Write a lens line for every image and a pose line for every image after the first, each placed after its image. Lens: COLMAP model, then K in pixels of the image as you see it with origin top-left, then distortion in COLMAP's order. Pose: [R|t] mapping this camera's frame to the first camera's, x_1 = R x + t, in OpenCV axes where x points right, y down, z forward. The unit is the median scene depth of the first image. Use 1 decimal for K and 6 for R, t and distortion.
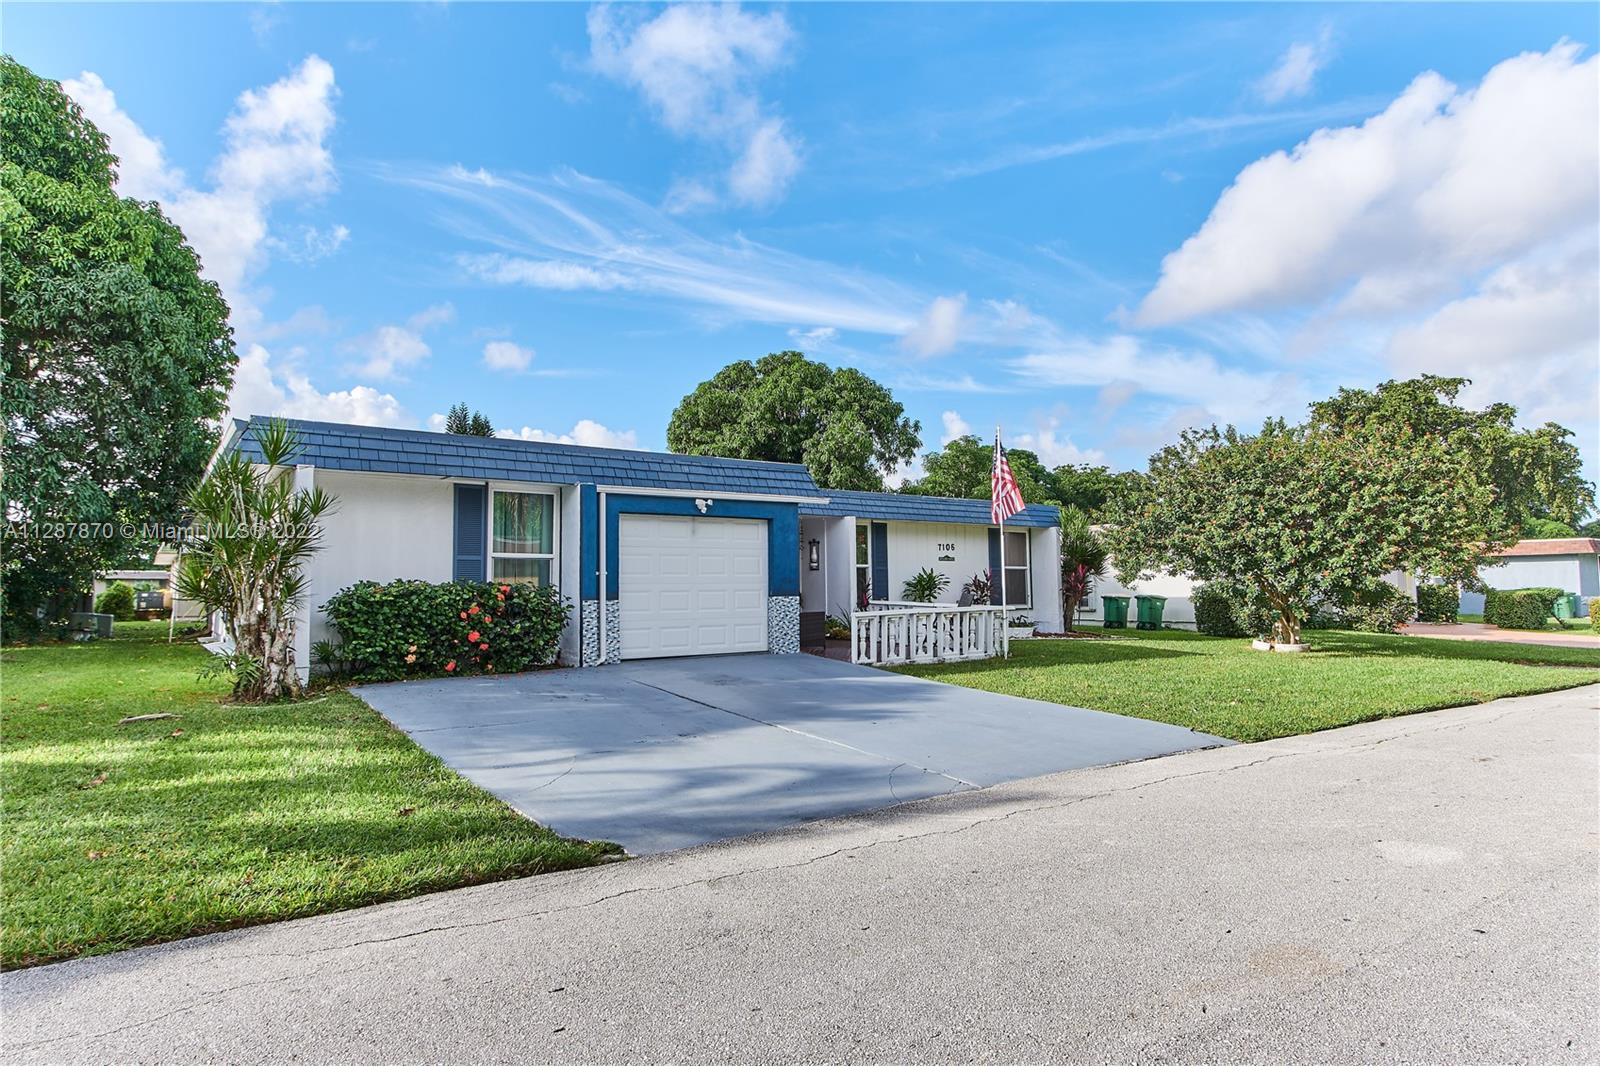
lens RADIAL K [[710.5, 0, 800.0], [0, 710.5, 533.0], [0, 0, 1]] dist [-0.000236, 0.000270]
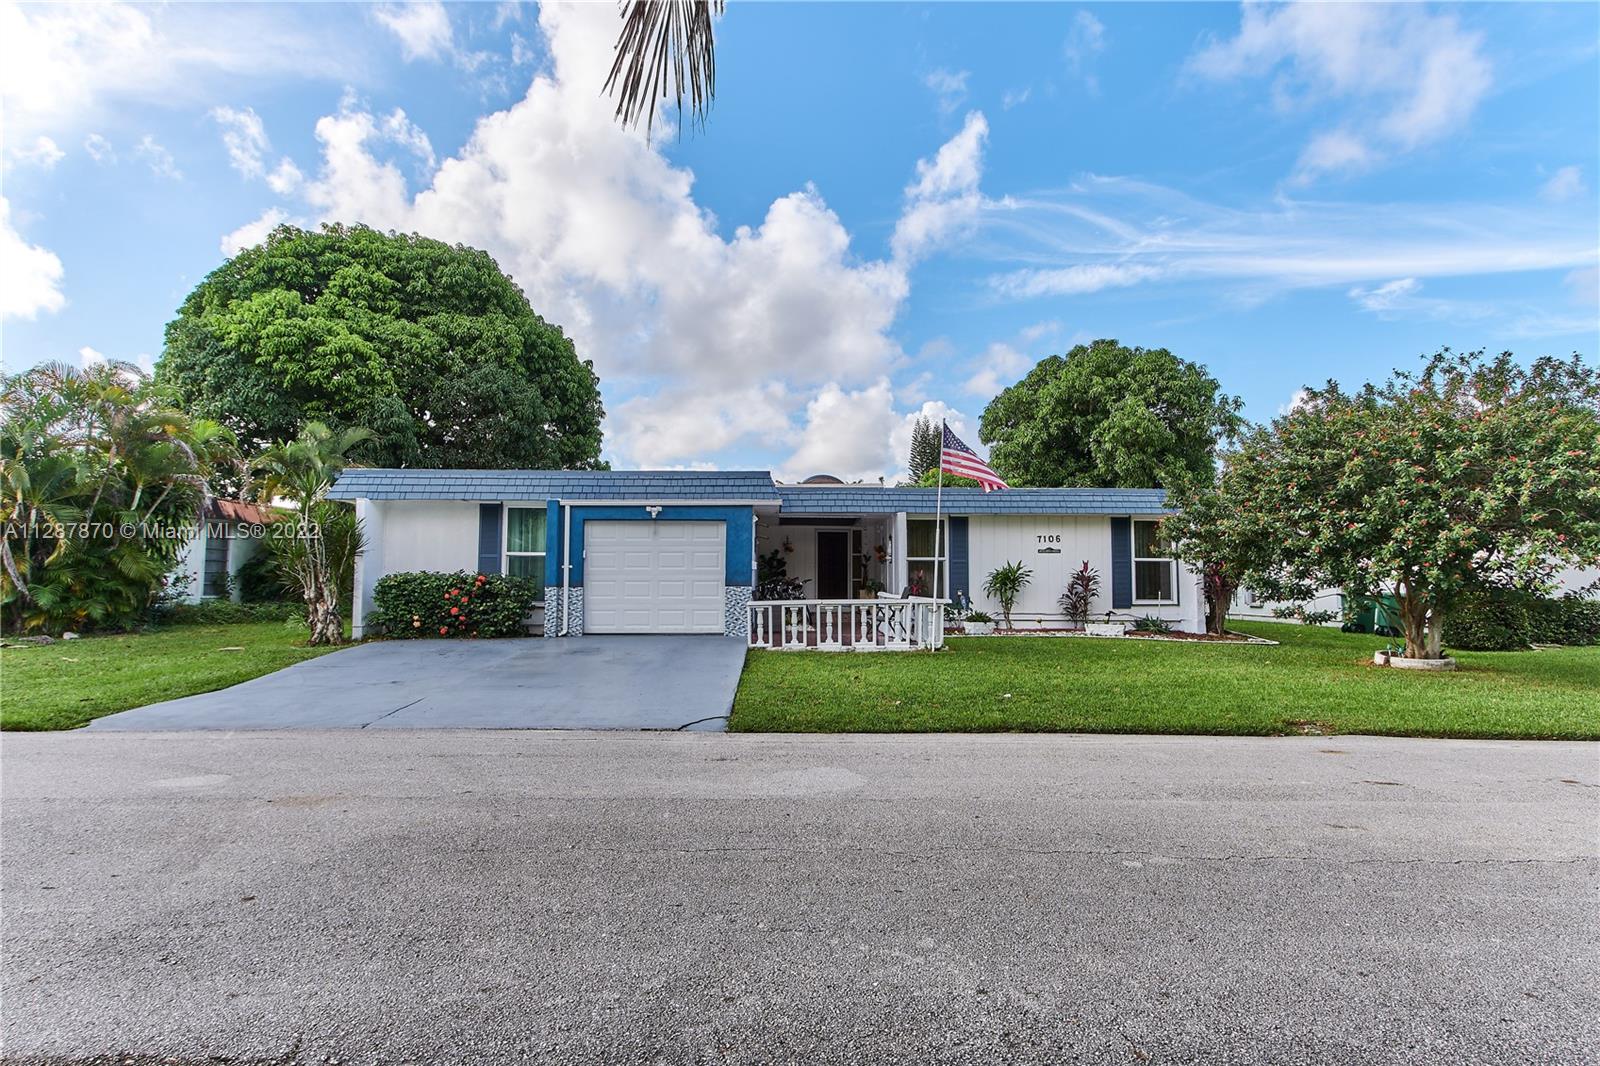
lens RADIAL K [[649.0, 0, 800.0], [0, 649.0, 533.0], [0, 0, 1]] dist [0.000512, 0.000037]
pose [[0.888751, -0.022923, -0.457816, 0.556543], [0.026450, 0.999649, 0.001294, 0.003297], [0.457626, -0.013259, 0.889046, 0.110527]]
